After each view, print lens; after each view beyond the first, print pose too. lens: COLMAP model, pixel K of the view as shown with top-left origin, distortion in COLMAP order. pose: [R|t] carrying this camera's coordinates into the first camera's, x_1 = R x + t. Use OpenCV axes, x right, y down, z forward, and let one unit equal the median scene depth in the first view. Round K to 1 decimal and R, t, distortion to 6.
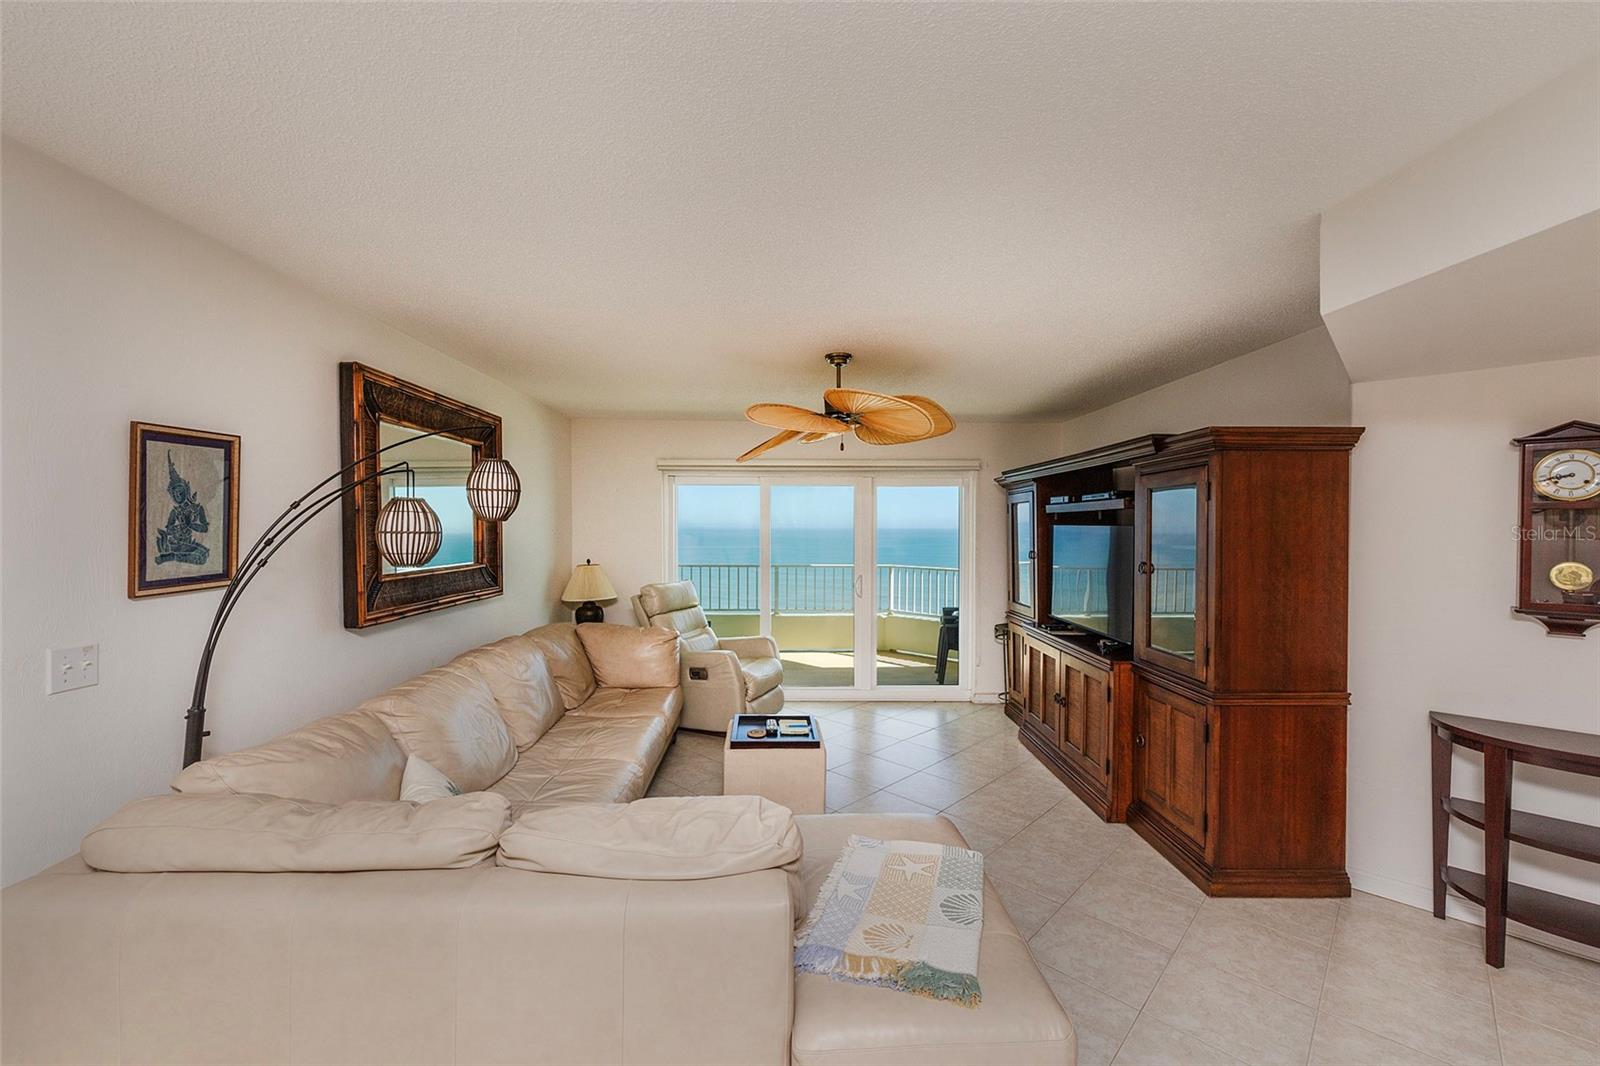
lens RADIAL K [[654.1, 0, 801.9], [0, 654.1, 530.1], [0, 0, 1]] dist [-0.000663, -0.000065]
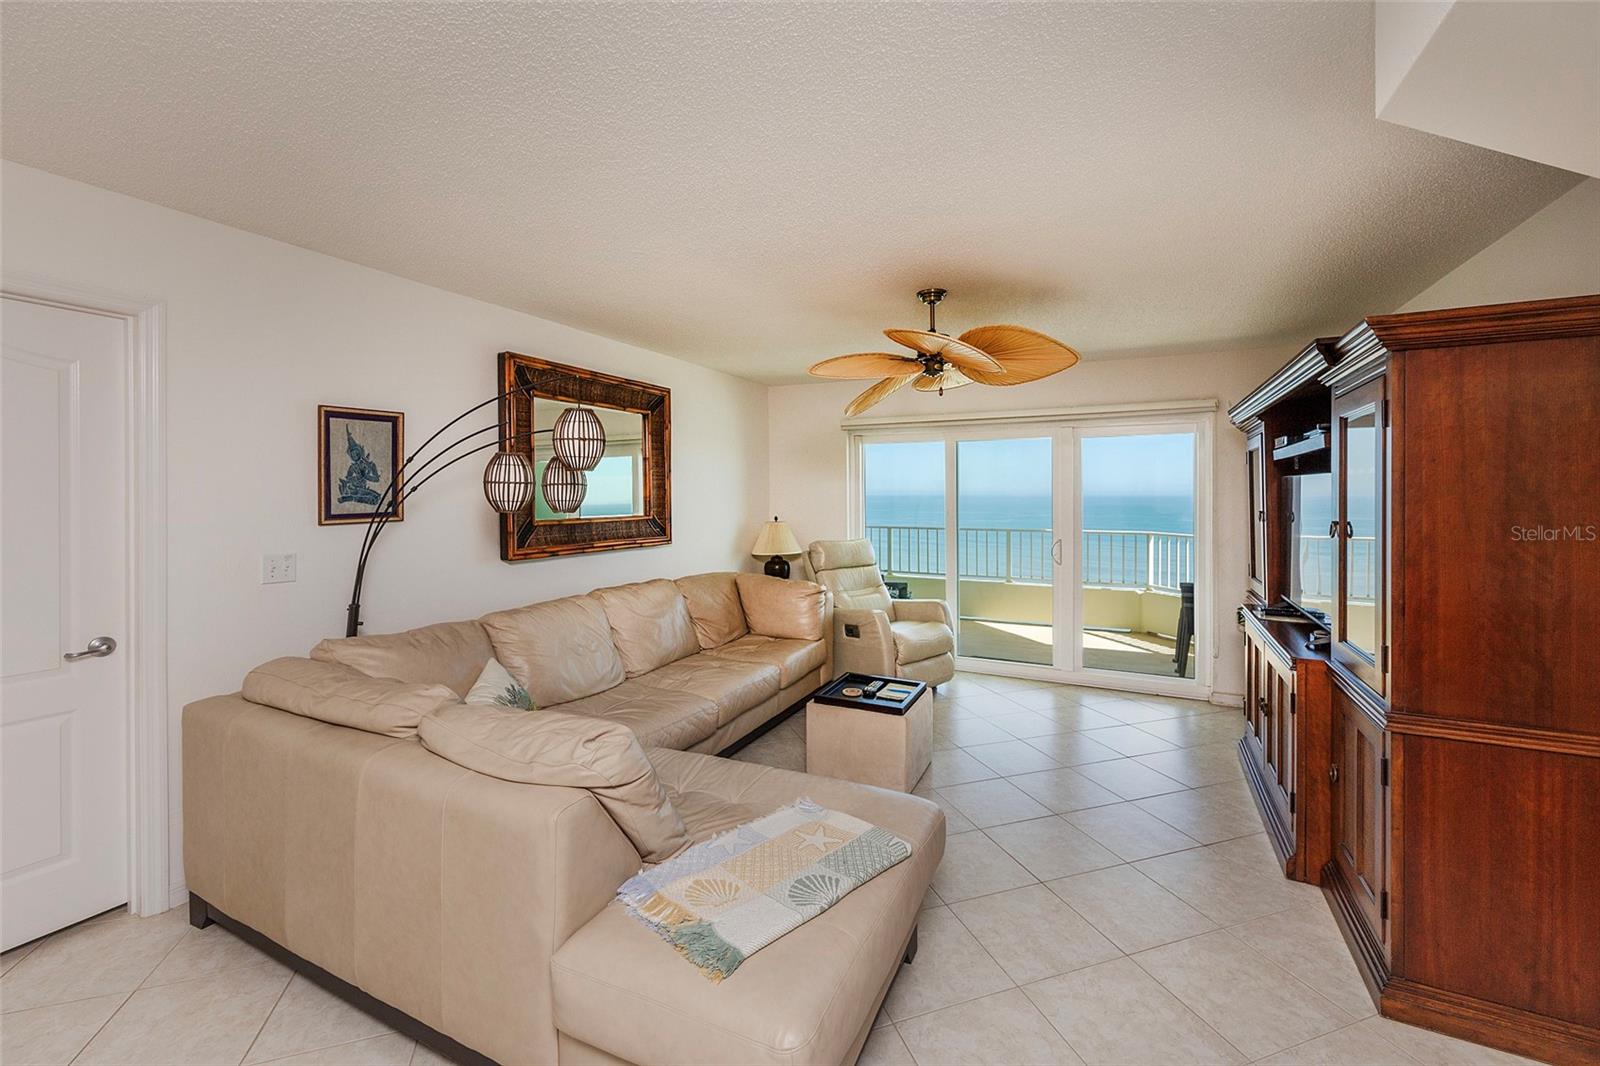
lens RADIAL K [[660.1, 0, 796.6], [0, 660.1, 494.9], [0, 0, 1]] dist [-0.001393, -0.000299]
pose [[0.886903, -0.002611, -0.461948, 0.357525], [0.000874, 0.999992, -0.003974, 0.024756], [0.461954, 0.003121, 0.886898, 0.105810]]
